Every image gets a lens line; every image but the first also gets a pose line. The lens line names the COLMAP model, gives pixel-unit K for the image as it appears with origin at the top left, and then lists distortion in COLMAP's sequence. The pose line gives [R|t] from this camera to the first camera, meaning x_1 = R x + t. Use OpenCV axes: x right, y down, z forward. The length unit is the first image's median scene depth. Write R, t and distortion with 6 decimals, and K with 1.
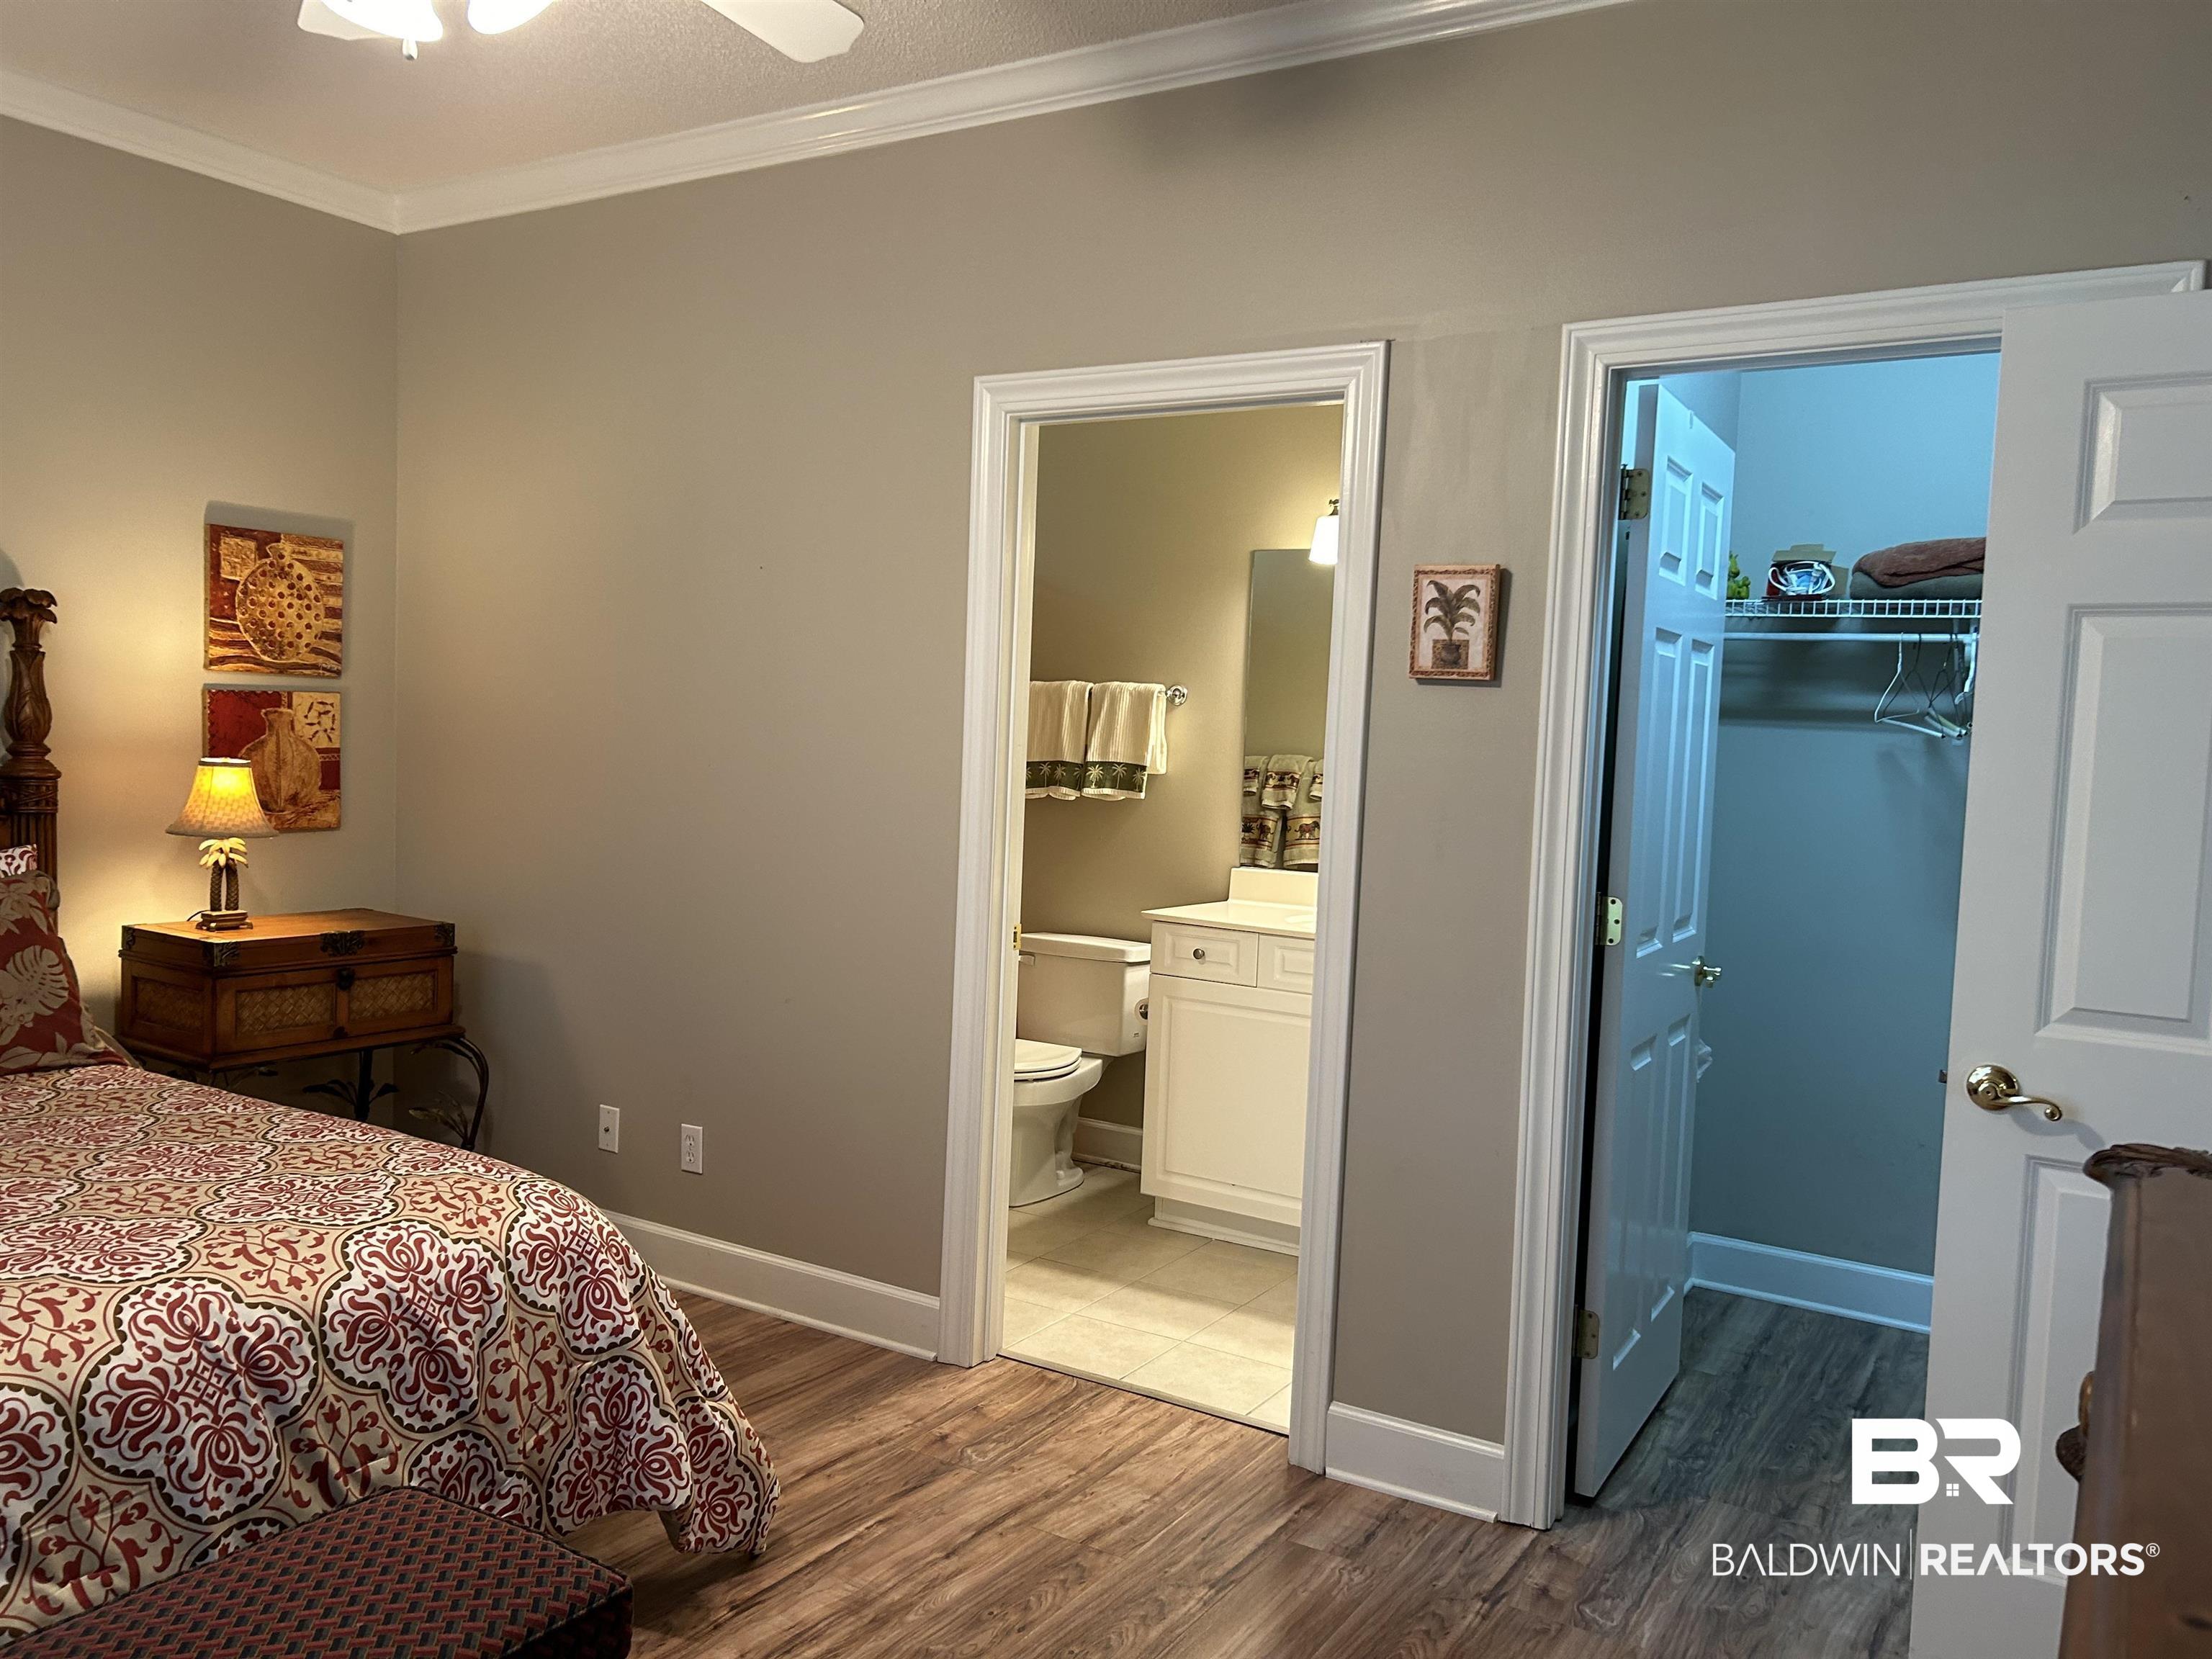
lens RADIAL K [[1665.1, 0, 1117.1], [0, 1665.1, 835.0], [0, 0, 1]] dist [0.055802, -0.069071]
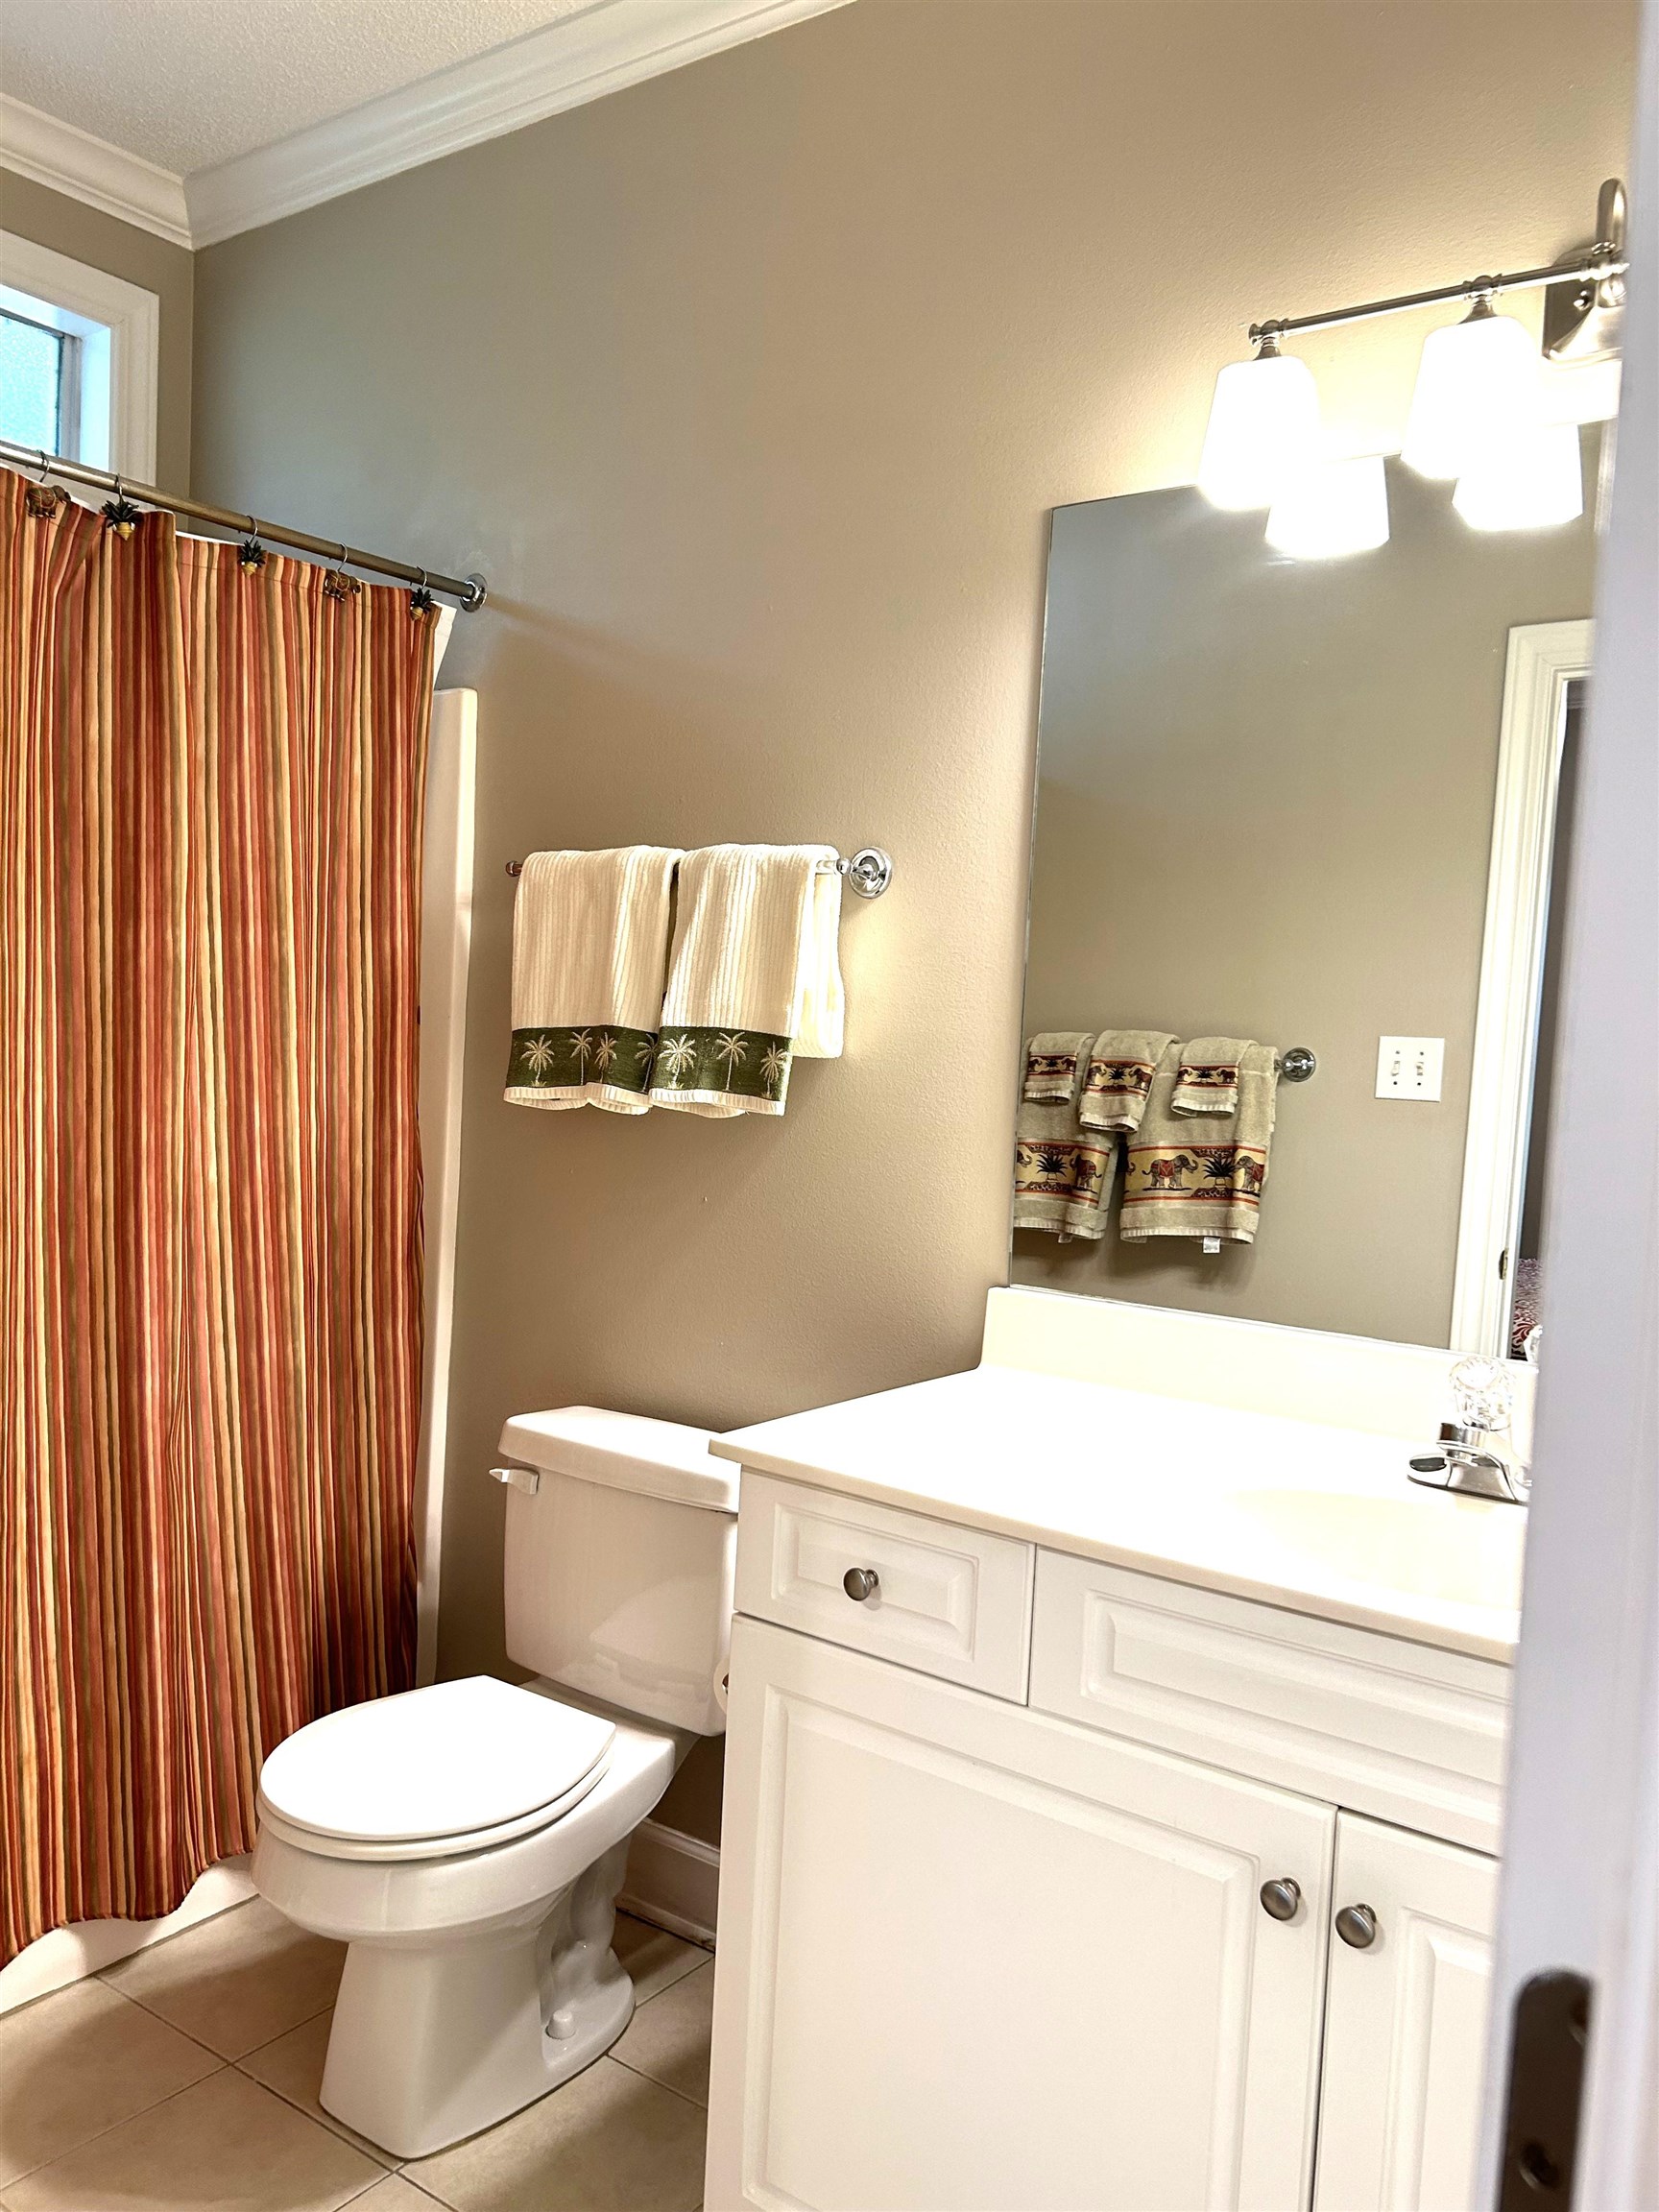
lens RADIAL K [[1665.1, 0, 813.5], [0, 1665.1, 1100.0], [0, 0, 1]] dist [0.055802, -0.069071]
pose [[0.996308, 0.013322, -0.084814, 0.068644], [-0.014889, 0.999730, -0.017867, -0.021152], [0.084553, 0.019064, 0.996237, 0.670400]]
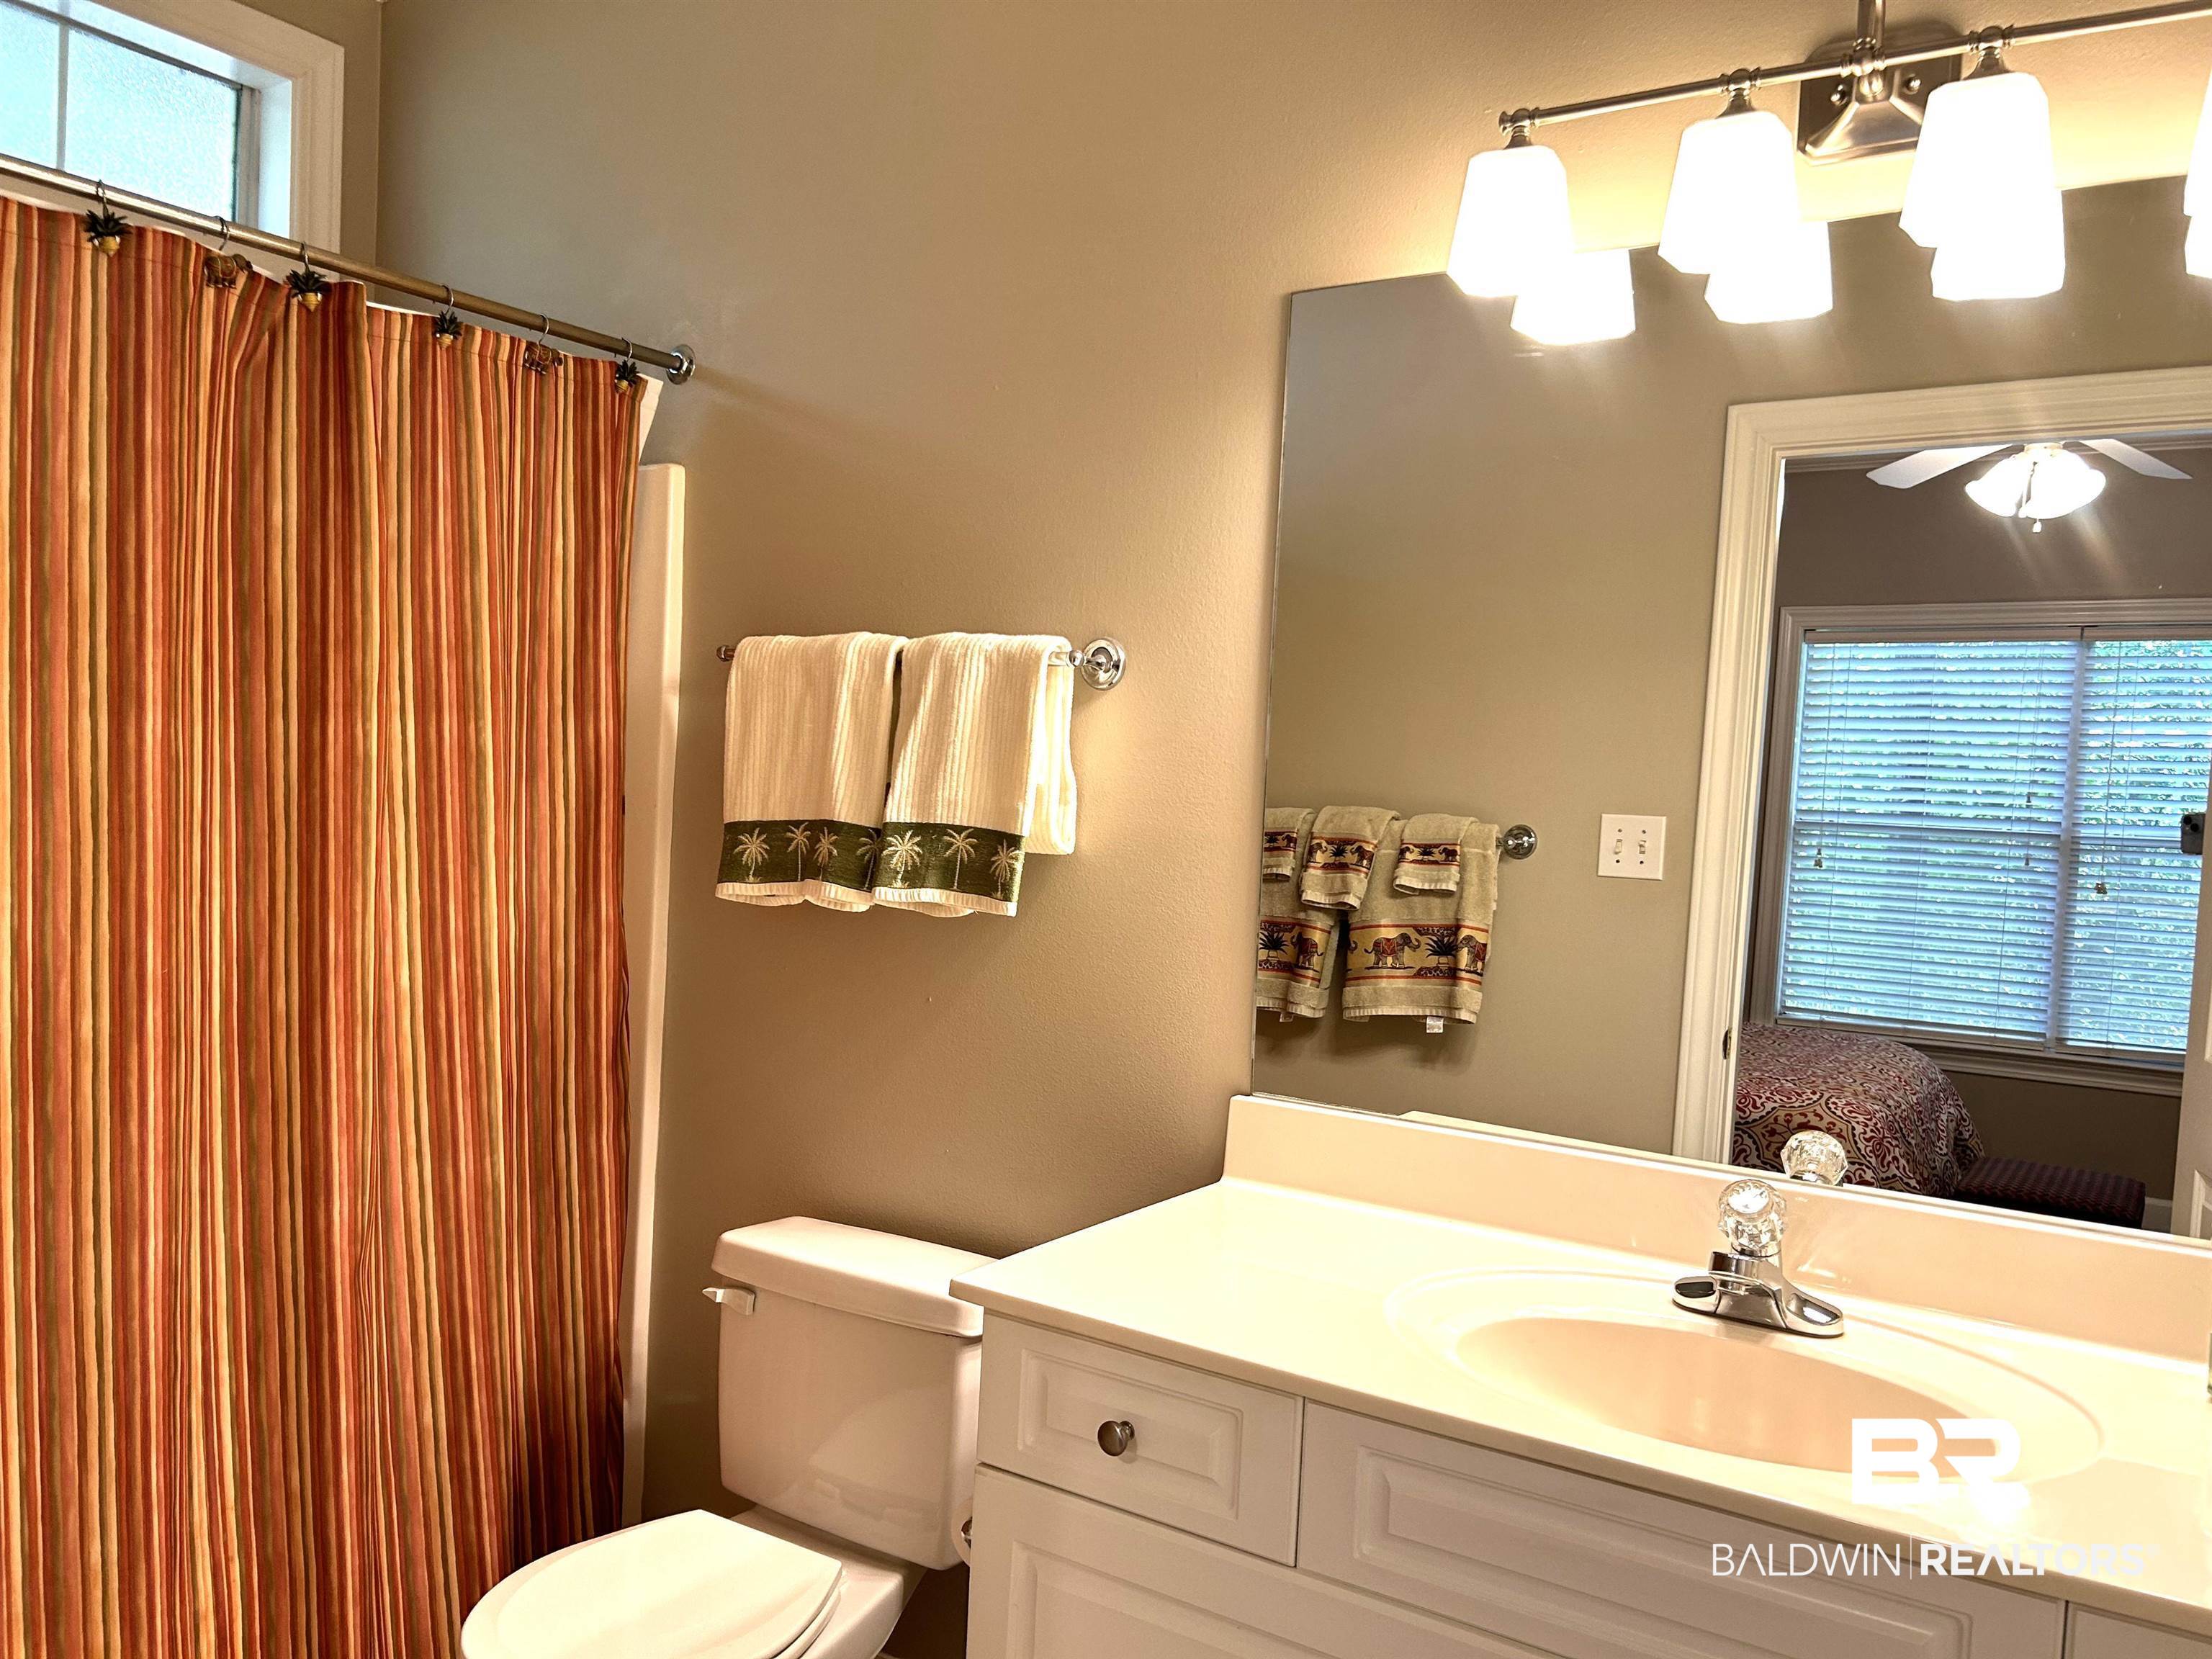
lens RADIAL K [[1665.1, 0, 1095.8], [0, 1665.1, 828.3], [0, 0, 1]] dist [0.055802, -0.069071]
pose [[0.999504, 0.007967, -0.030456, 0.055362], [-0.008844, 0.999547, -0.028751, -0.036729], [0.030213, 0.029006, 0.999123, 0.688059]]
